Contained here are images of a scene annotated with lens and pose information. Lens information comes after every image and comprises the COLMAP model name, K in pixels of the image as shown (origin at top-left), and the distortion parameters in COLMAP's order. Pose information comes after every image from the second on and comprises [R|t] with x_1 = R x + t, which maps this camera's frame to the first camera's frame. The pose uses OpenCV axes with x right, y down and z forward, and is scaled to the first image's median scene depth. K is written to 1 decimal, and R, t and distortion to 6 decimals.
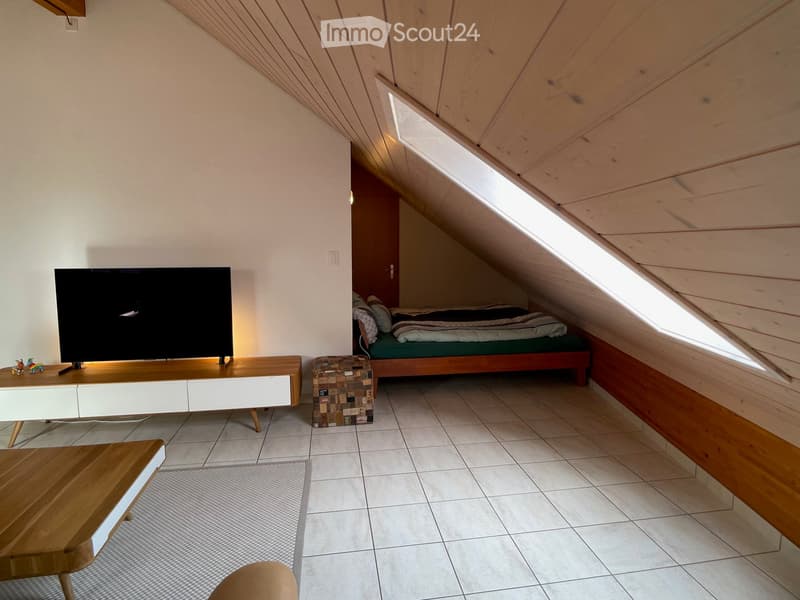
lens RADIAL K [[453.8, 0, 406.1], [0, 453.8, 289.1], [0, 0, 1]] dist [-0.002338, -0.010729]
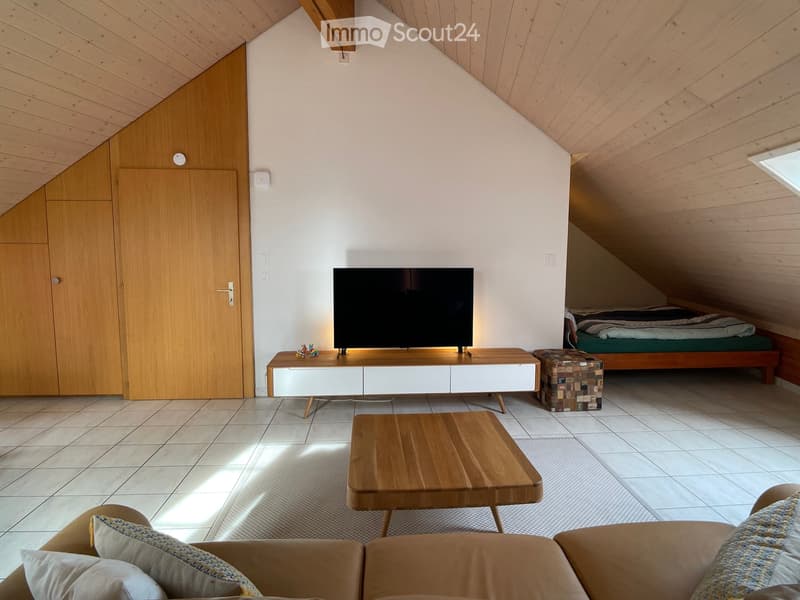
lens RADIAL K [[453.8, 0, 406.1], [0, 453.8, 289.1], [0, 0, 1]] dist [-0.002338, -0.010729]
pose [[0.995925, 0.011874, -0.089398, -0.456768], [-0.012687, 0.999883, -0.008531, 0.016411], [0.089287, 0.009630, 0.995959, -0.149287]]
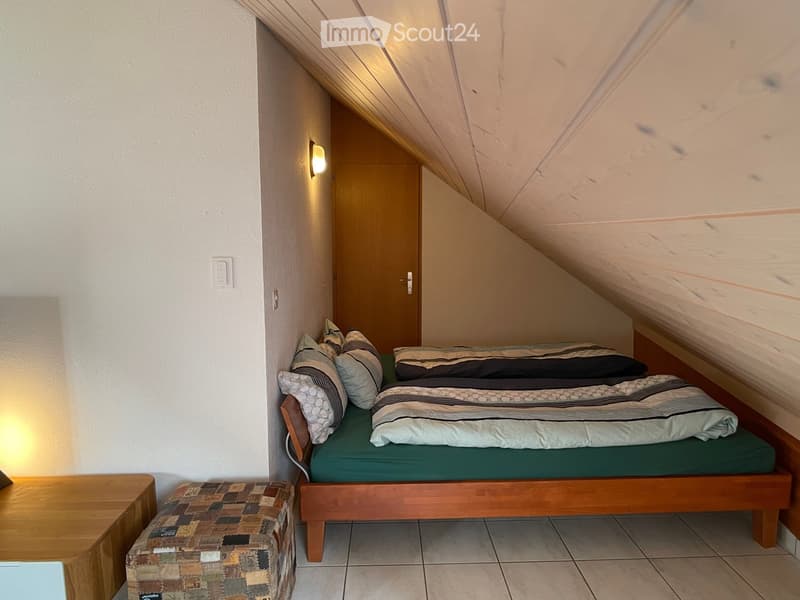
lens RADIAL K [[513.9, 0, 412.2], [0, 513.9, 294.7], [0, 0, 1]] dist [-0.004064, -0.005377]
pose [[0.993172, 0.014229, -0.115784, 0.103034], [-0.013077, 0.999857, 0.010700, -0.057330], [0.115920, -0.009113, 0.993217, 0.555488]]
